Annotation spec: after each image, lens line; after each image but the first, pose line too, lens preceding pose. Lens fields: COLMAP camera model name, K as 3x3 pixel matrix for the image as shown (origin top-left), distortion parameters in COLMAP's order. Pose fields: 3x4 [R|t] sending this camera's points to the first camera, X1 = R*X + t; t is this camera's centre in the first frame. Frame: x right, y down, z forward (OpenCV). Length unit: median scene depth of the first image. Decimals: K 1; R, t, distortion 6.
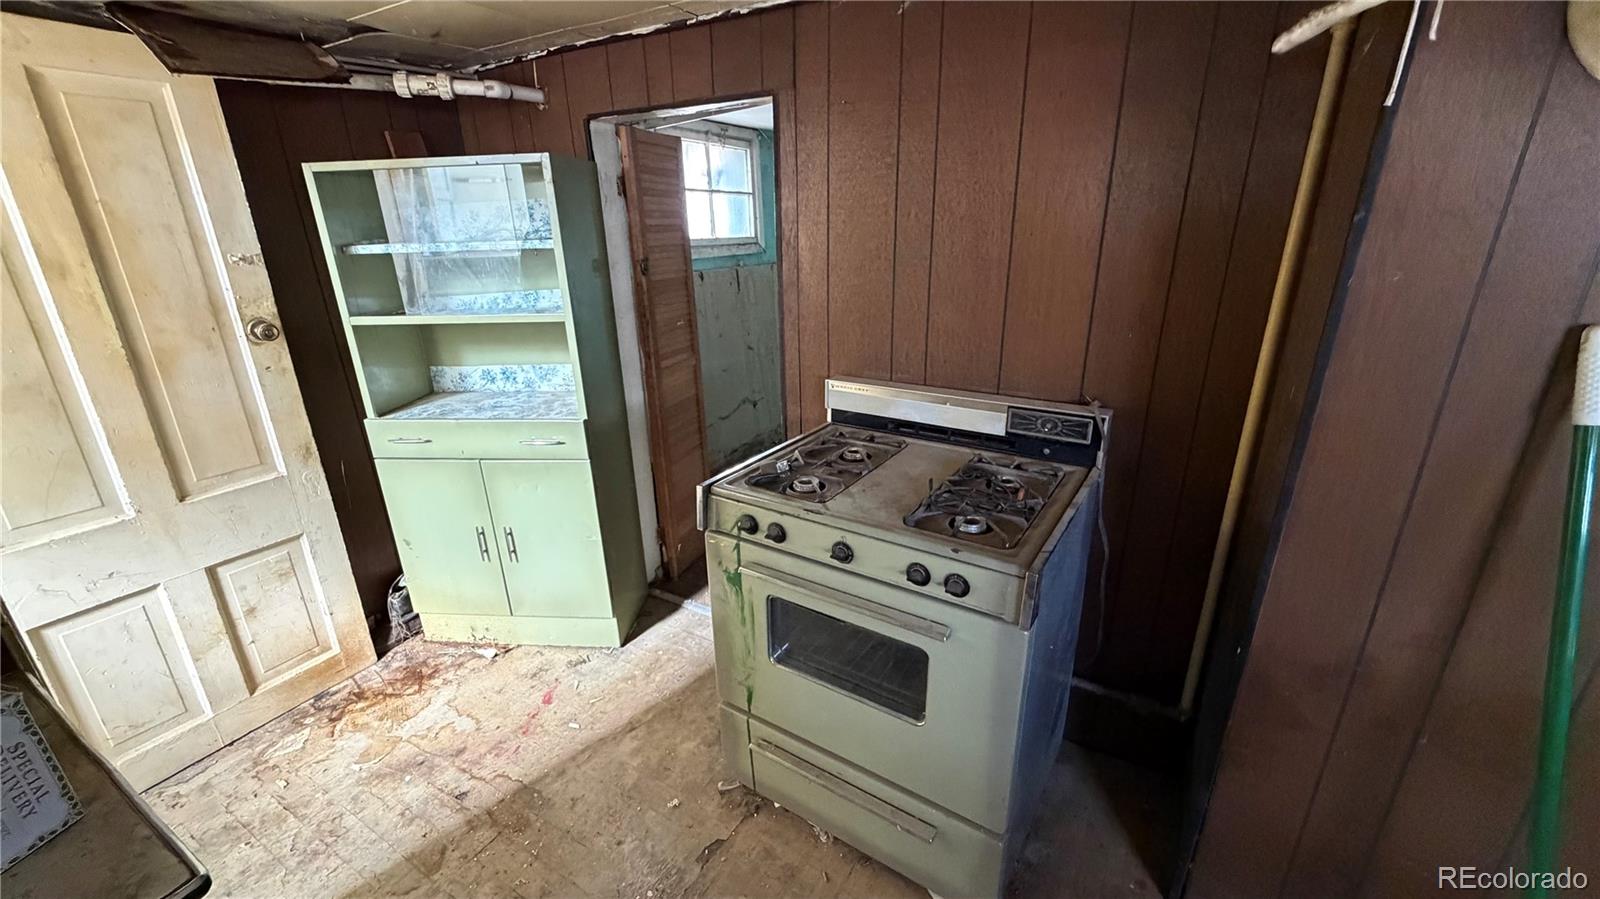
lens RADIAL K [[641.5, 0, 794.8], [0, 641.5, 449.0], [0, 0, 1]] dist [0.000367, -0.000318]
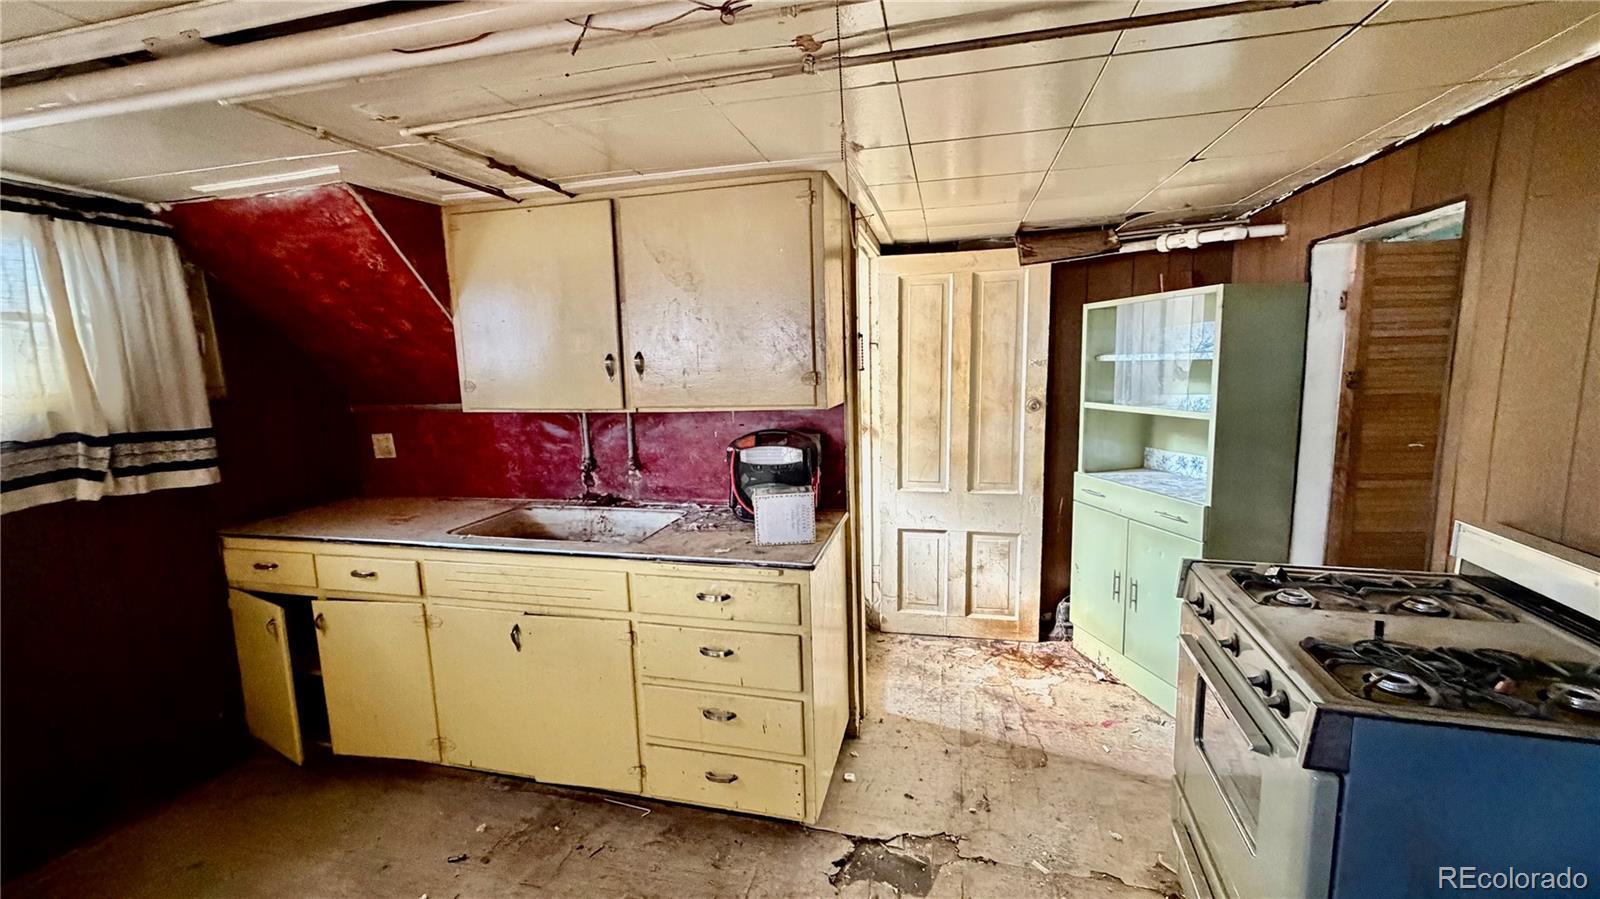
lens RADIAL K [[631.0, 0, 793.5], [0, 631.0, 447.5], [0, 0, 1]] dist [0.000469, 0.000072]
pose [[0.289955, 0.150130, -0.945192, 0.495509], [-0.297417, 0.952854, 0.060108, 0.004480], [0.909653, 0.263687, 0.320936, -0.040920]]
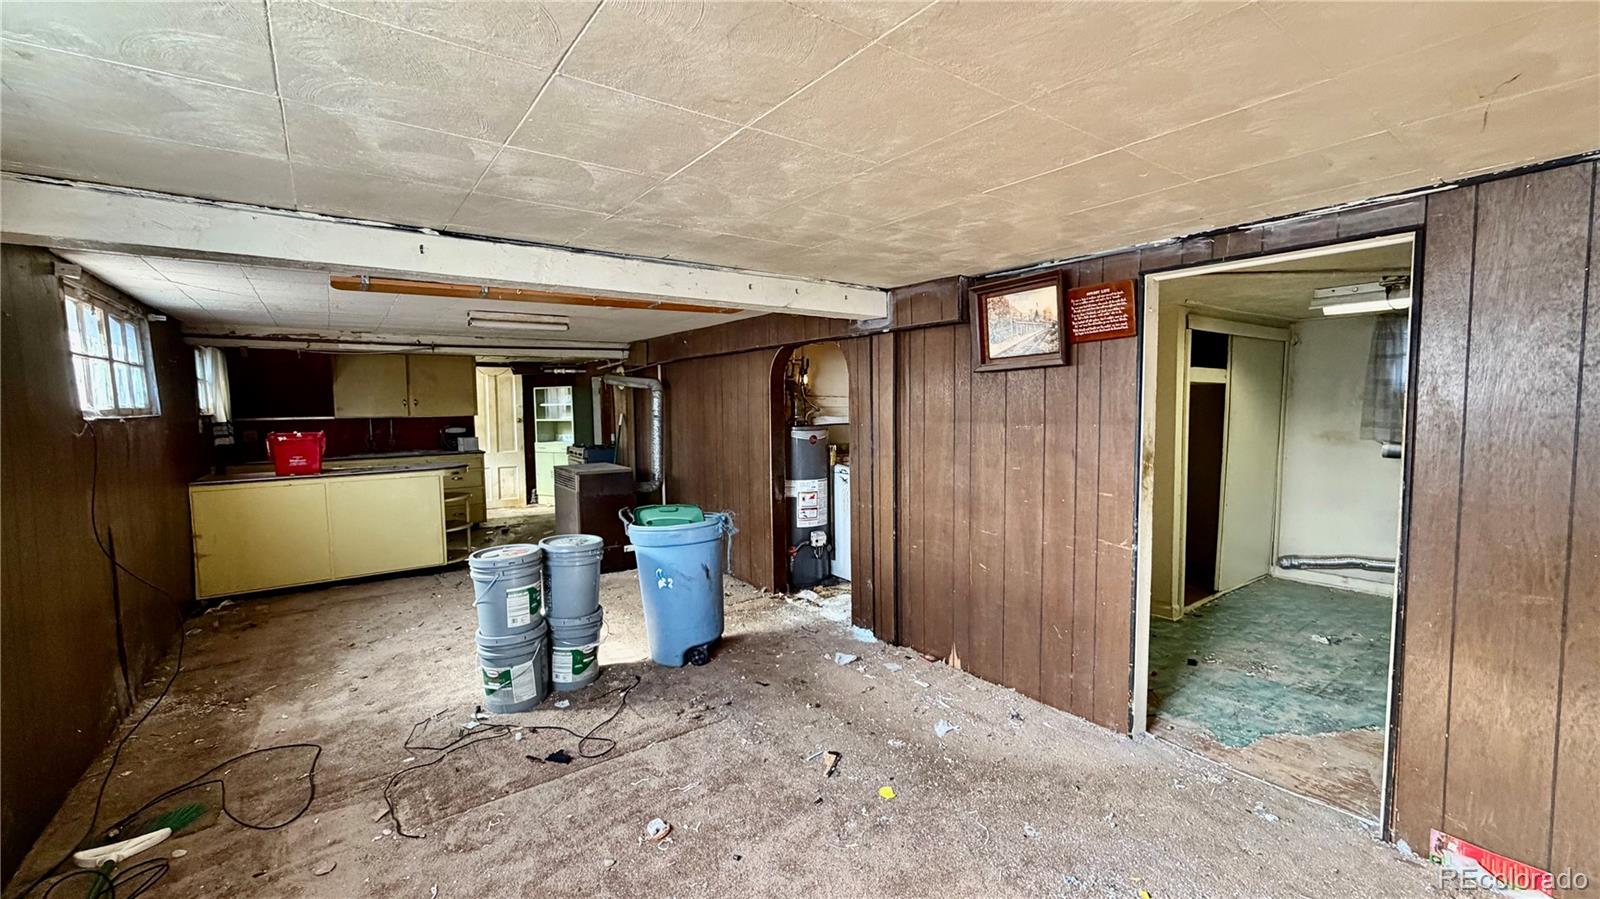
lens RADIAL K [[641.5, 0, 794.8], [0, 641.5, 449.0], [0, 0, 1]] dist [0.000367, -0.000318]
pose [[0.923765, 0.035458, -0.381314, 2.748330], [-0.134663, 0.962191, -0.236758, 0.830555], [0.358502, 0.270058, 0.893614, -2.355305]]
